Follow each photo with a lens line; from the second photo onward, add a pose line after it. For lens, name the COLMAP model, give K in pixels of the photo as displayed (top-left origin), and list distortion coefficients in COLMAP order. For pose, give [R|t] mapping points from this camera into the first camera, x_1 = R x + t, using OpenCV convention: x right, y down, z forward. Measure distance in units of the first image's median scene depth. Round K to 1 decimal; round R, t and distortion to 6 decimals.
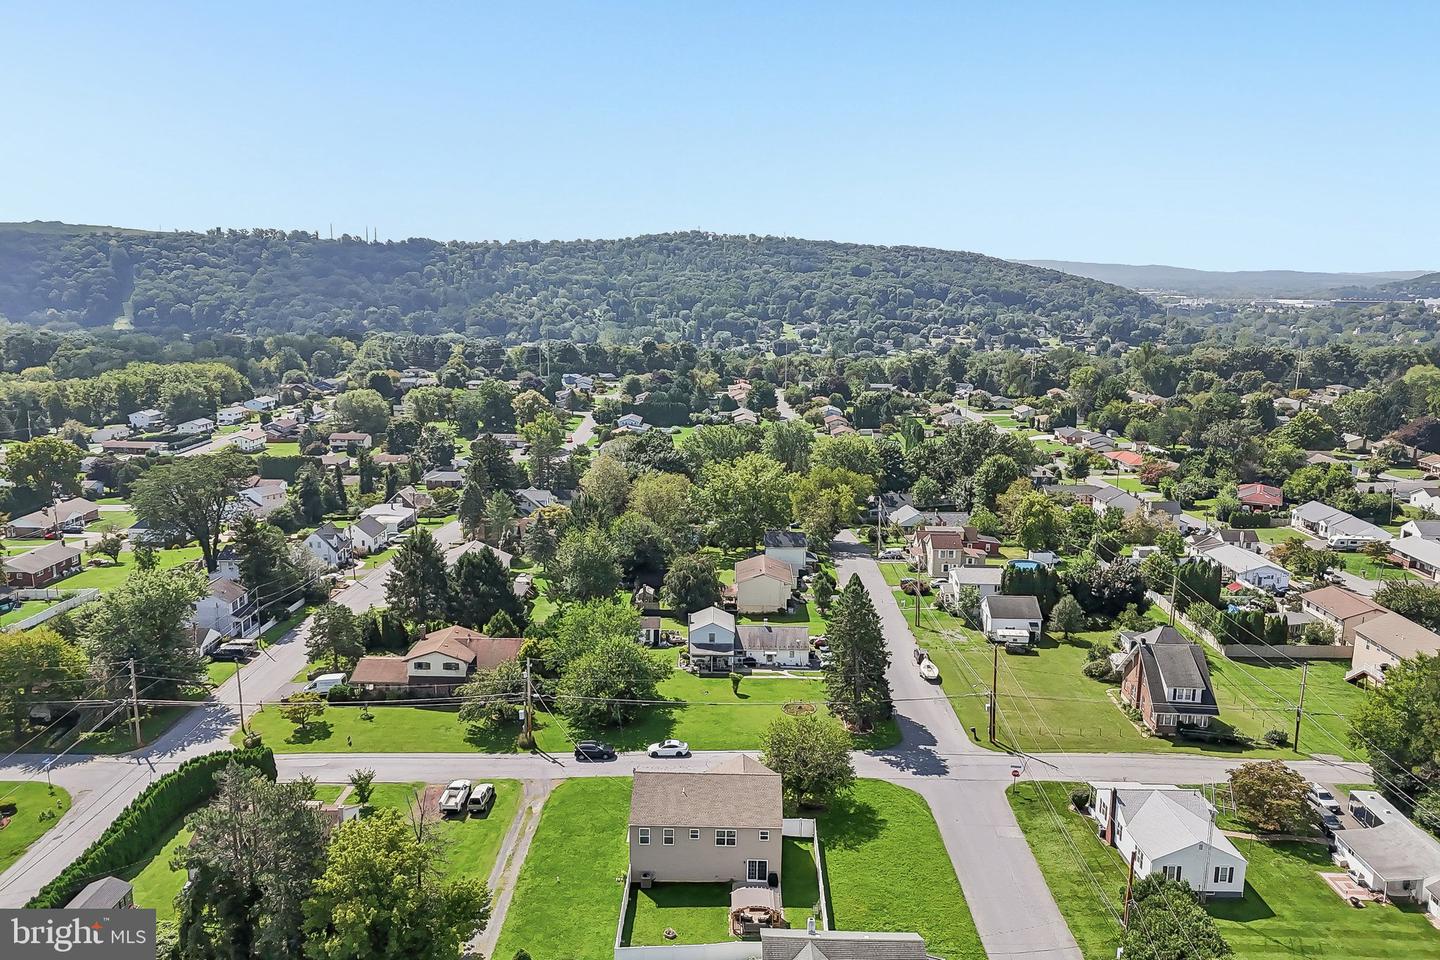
lens RADIAL K [[1055.4, 0, 720.0], [0, 1055.4, 480.0], [0, 0, 1]] dist [0.077844, -0.076498]
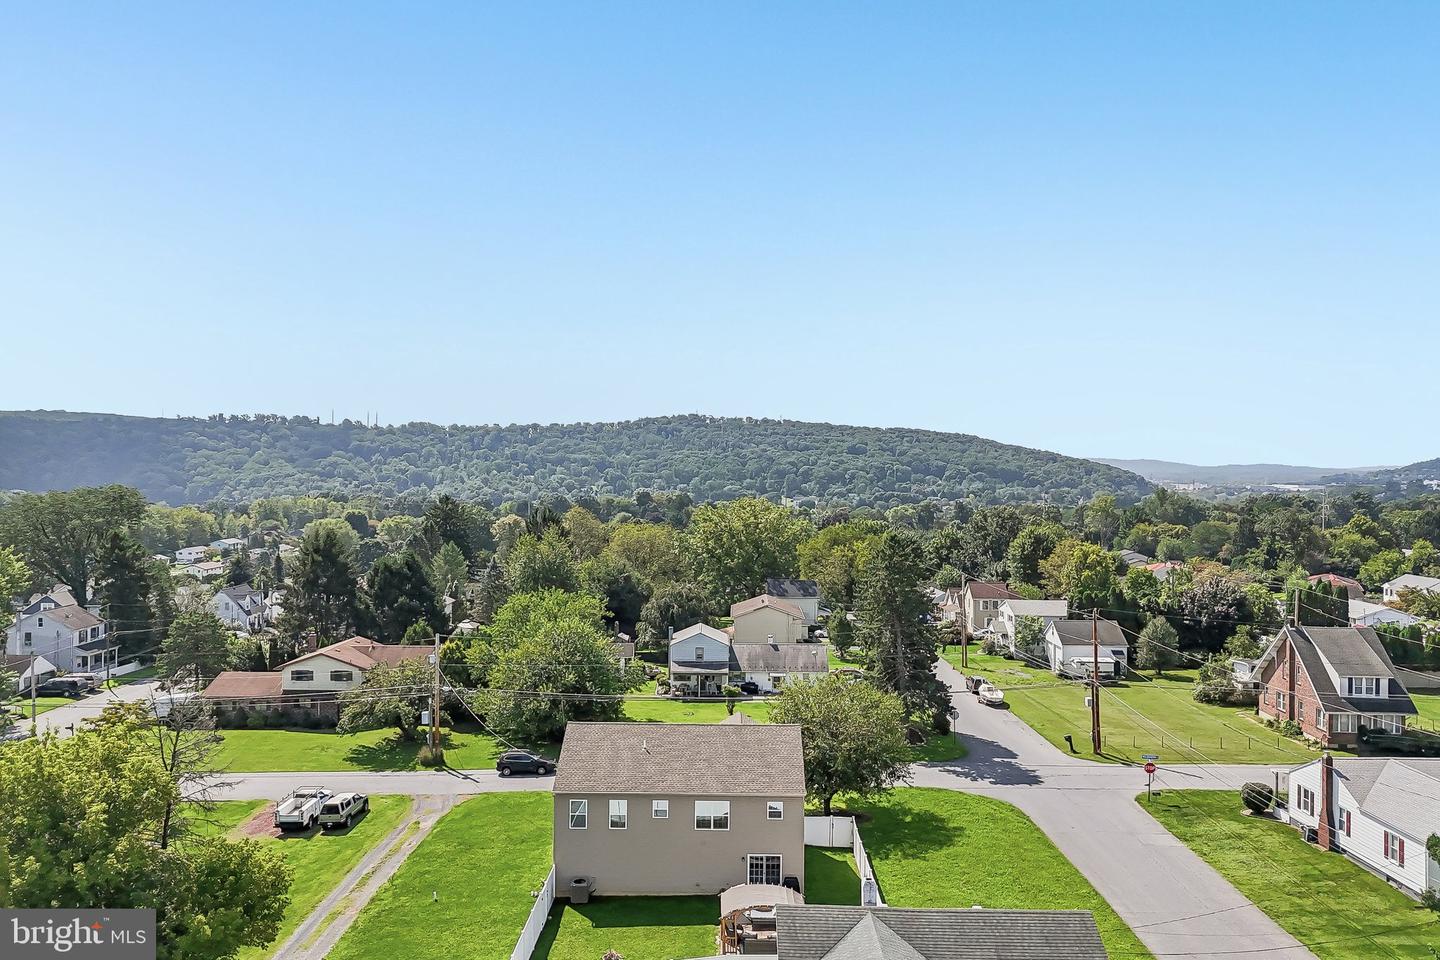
lens RADIAL K [[1055.4, 0, 720.0], [0, 1055.4, 480.0], [0, 0, 1]] dist [0.077844, -0.076498]
pose [[0.999980, -0.006151, 0.001660, 0.004572], [0.006351, 0.982988, -0.183562, 0.118383], [-0.000502, 0.183568, 0.983007, 0.167900]]
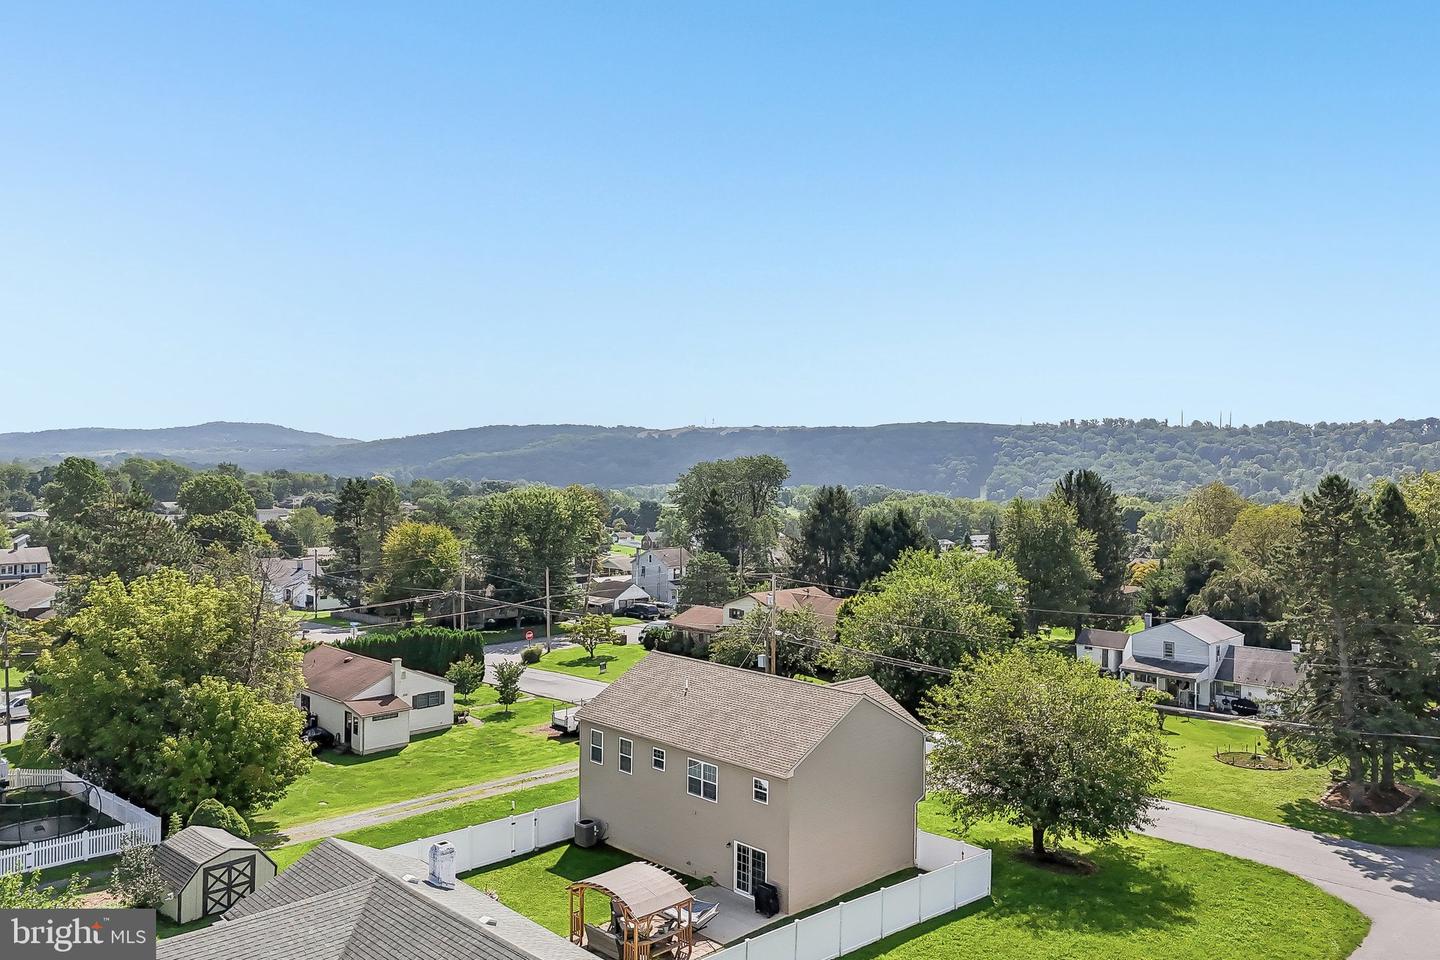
lens RADIAL K [[1055.4, 0, 720.0], [0, 1055.4, 480.0], [0, 0, 1]] dist [0.077844, -0.076498]
pose [[0.714745, 0.001628, -0.699383, 0.158440], [-0.136015, 0.981228, -0.136719, 0.122028], [0.686032, 0.192846, 0.701549, 0.292321]]
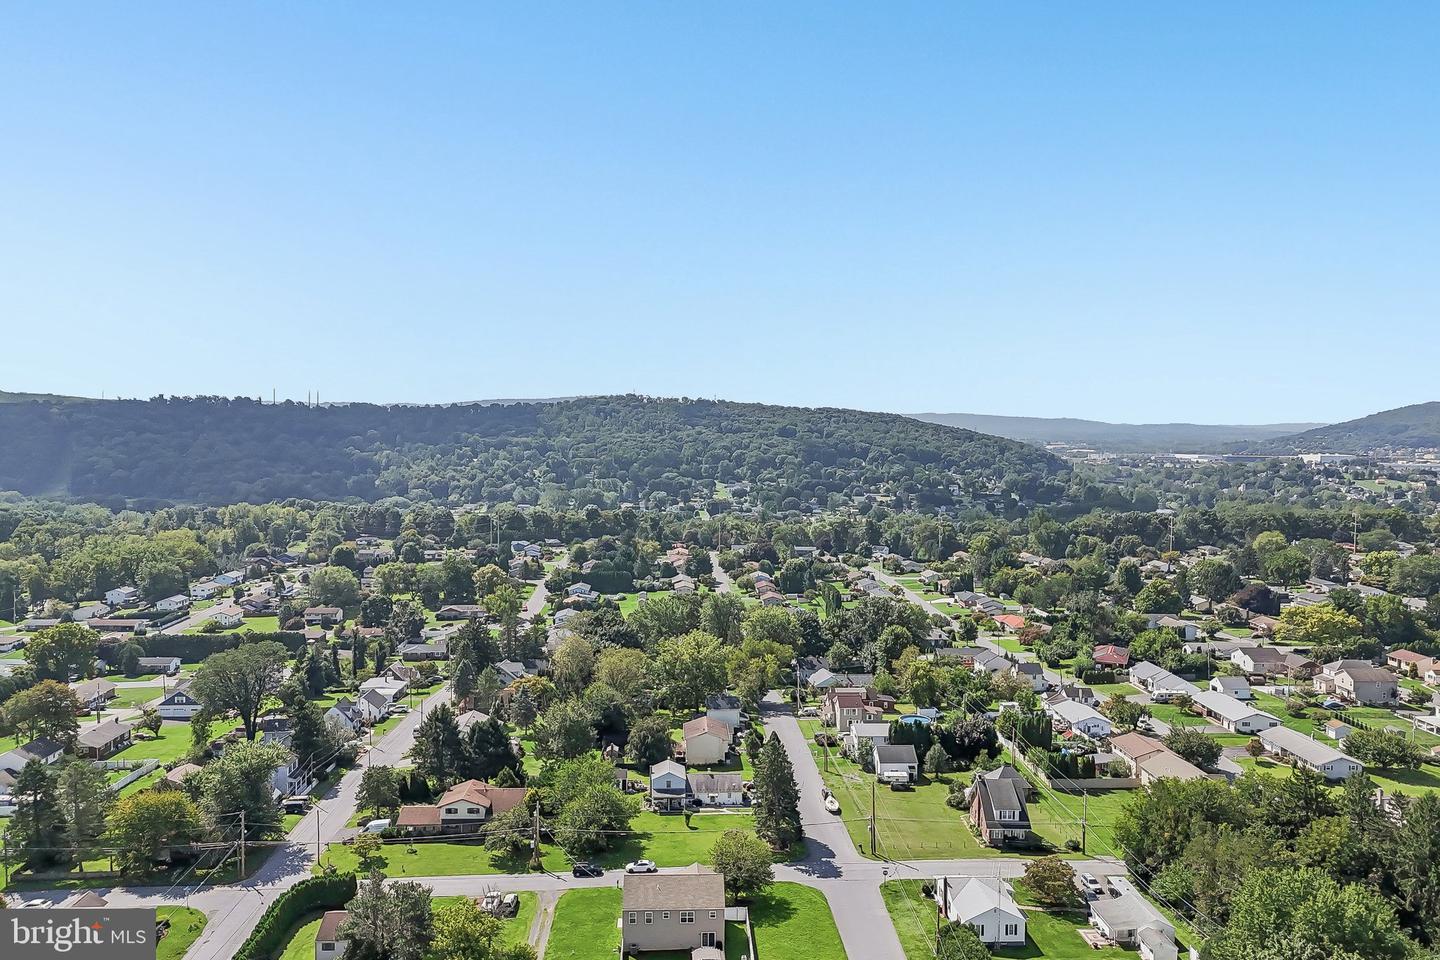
lens RADIAL K [[1055.4, 0, 720.0], [0, 1055.4, 480.0], [0, 0, 1]] dist [0.077844, -0.076498]
pose [[0.997939, -0.008295, 0.063634, -0.017774], [0.017107, 0.990115, -0.139211, -0.028727], [-0.061850, 0.140013, 0.988216, -0.260592]]
